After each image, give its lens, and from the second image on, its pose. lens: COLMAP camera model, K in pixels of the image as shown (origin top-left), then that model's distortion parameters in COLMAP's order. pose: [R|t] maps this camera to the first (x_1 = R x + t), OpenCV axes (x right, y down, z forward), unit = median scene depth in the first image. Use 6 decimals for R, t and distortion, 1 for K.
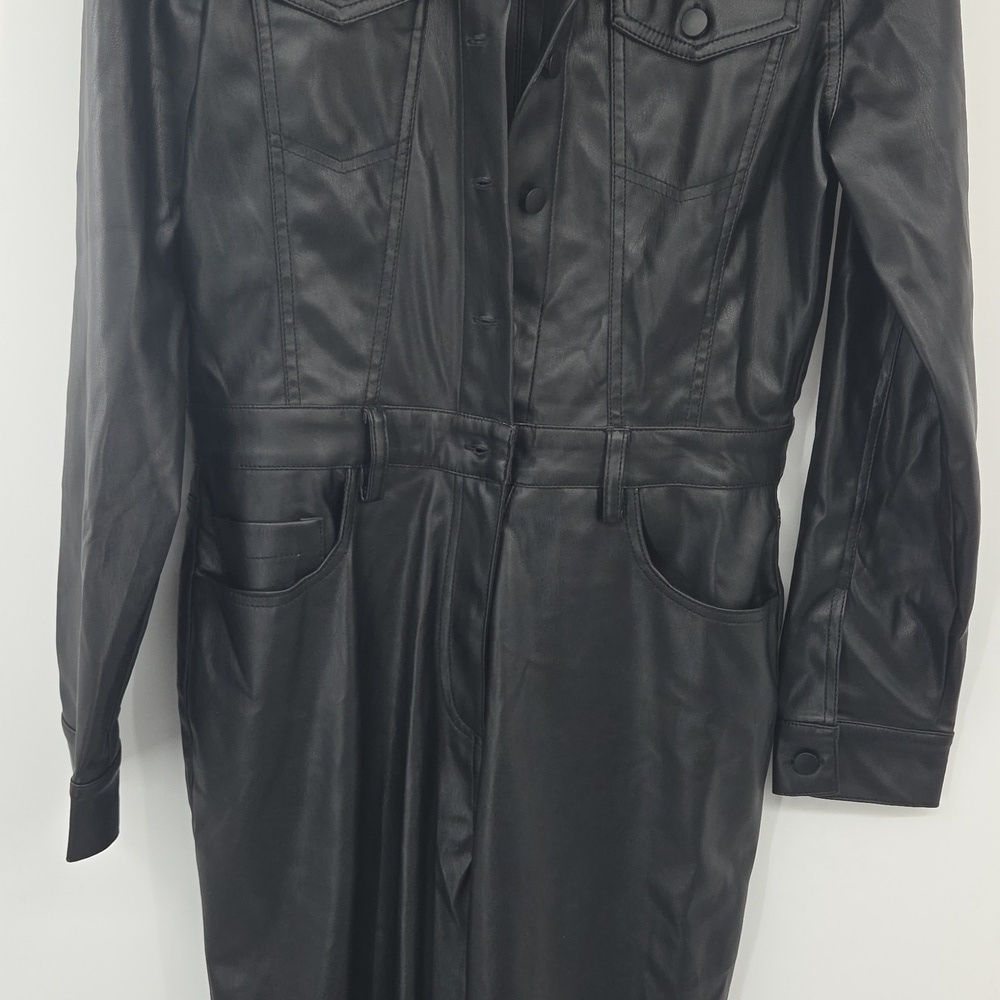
lens RADIAL K [[1418.1, 0, 503.0], [0, 1418.1, 492.3], [0, 0, 1]] dist [0.073169, 0.000000]
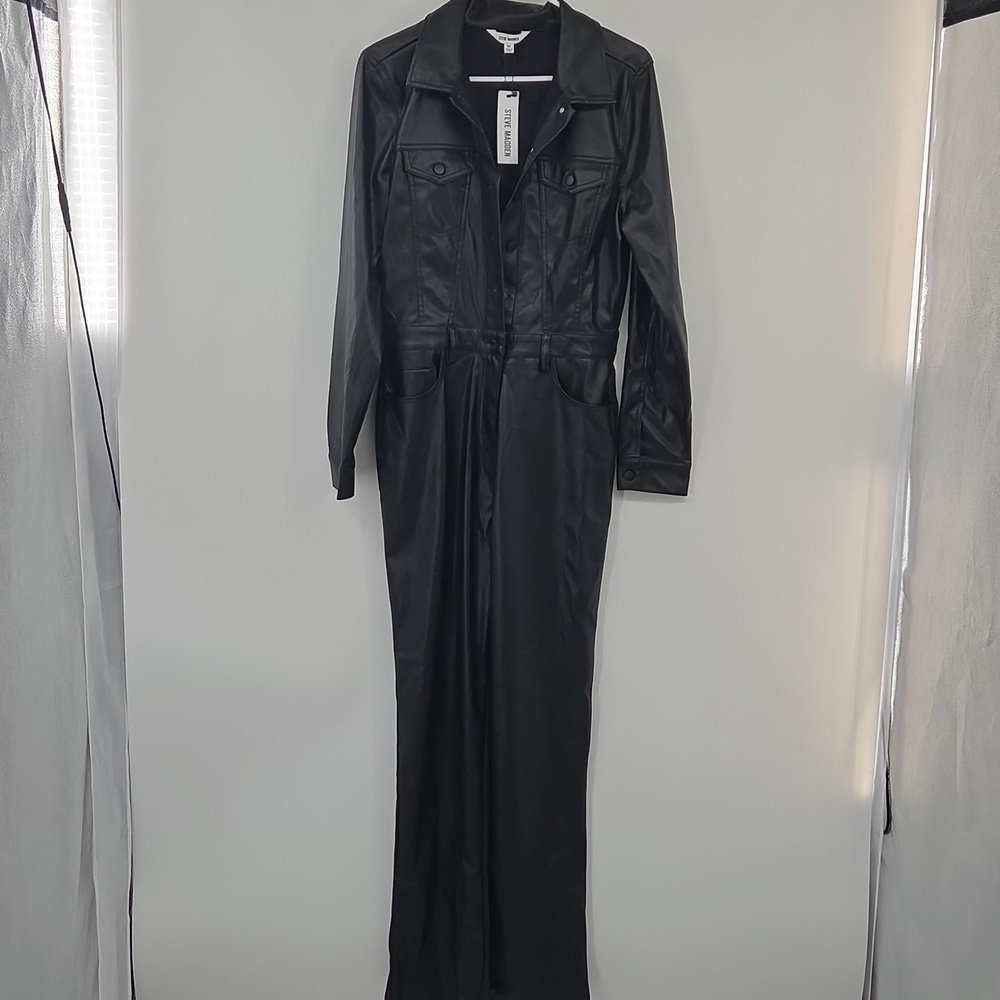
lens RADIAL K [[1418.1, 0, 508.1], [0, 1418.1, 504.6], [0, 0, 1]] dist [0.073169, 0.000000]
pose [[0.998886, -0.008485, -0.046428, 0.128310], [0.006614, 0.999165, -0.040307, 0.366501], [0.046732, 0.039955, 0.998108, -1.558632]]
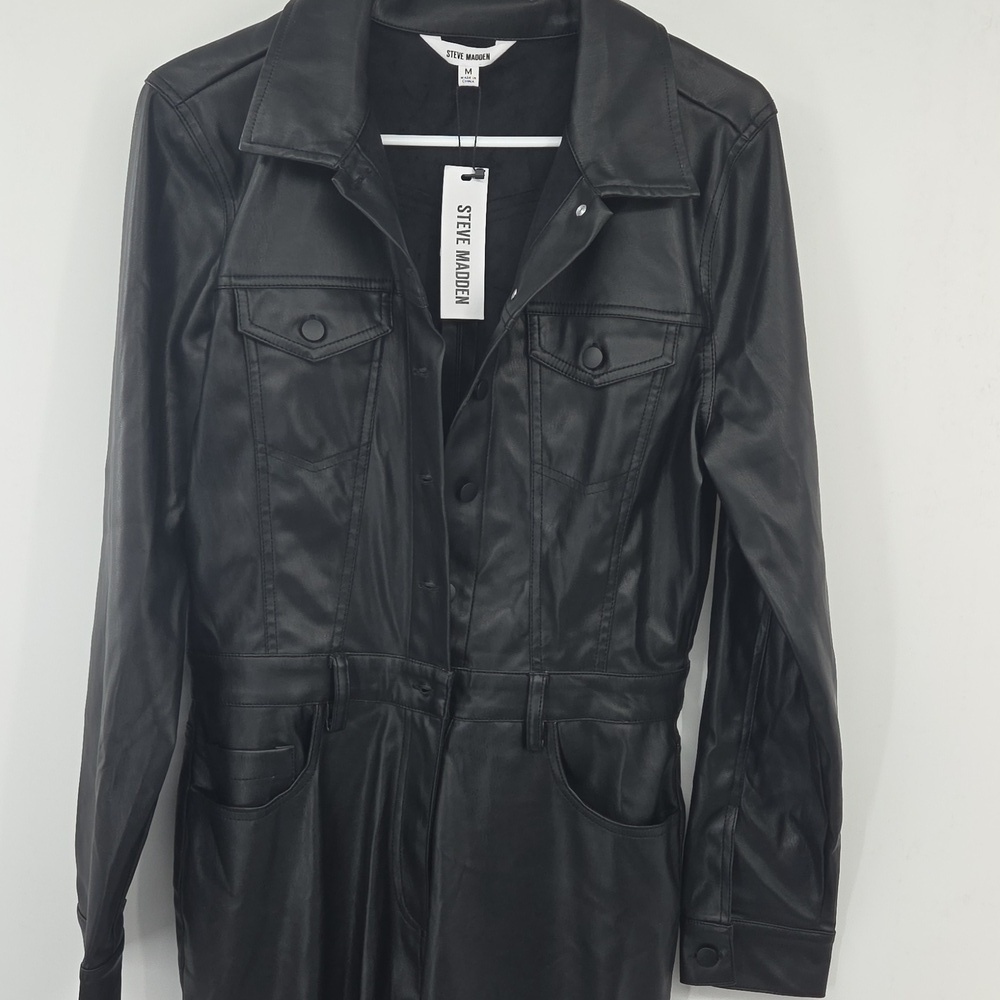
lens RADIAL K [[1418.1, 0, 496.4], [0, 1418.1, 495.4], [0, 0, 1]] dist [0.073169, 0.000000]
pose [[0.999270, 0.006355, -0.037658, 0.089509], [-0.009658, 0.996055, -0.088209, -0.088667], [0.036949, 0.088509, 0.995390, -0.224151]]
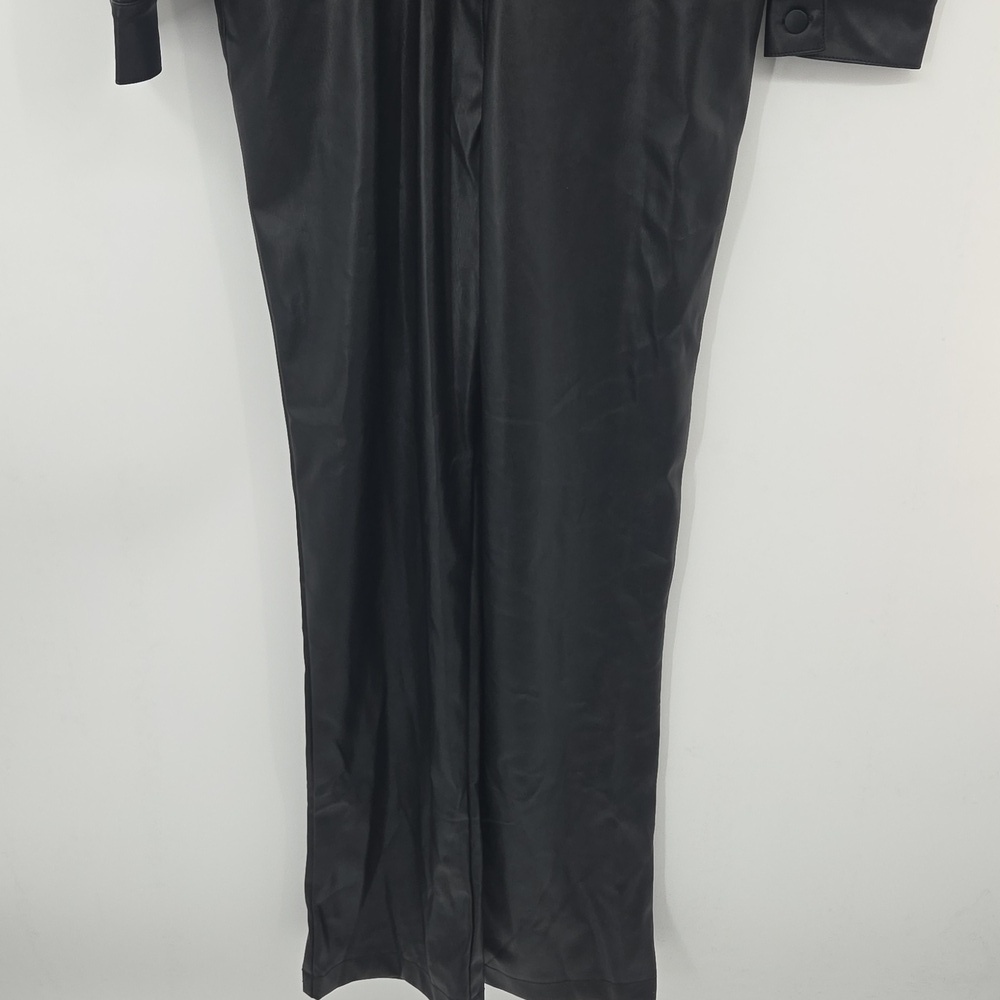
lens RADIAL K [[1418.1, 0, 505.7], [0, 1418.1, 490.3], [0, 0, 1]] dist [0.073169, 0.000000]
pose [[0.999294, 0.000995, -0.037547, 0.039474], [0.008909, 0.964842, 0.262681, 0.267191], [0.036488, -0.262830, 0.964152, -0.143505]]
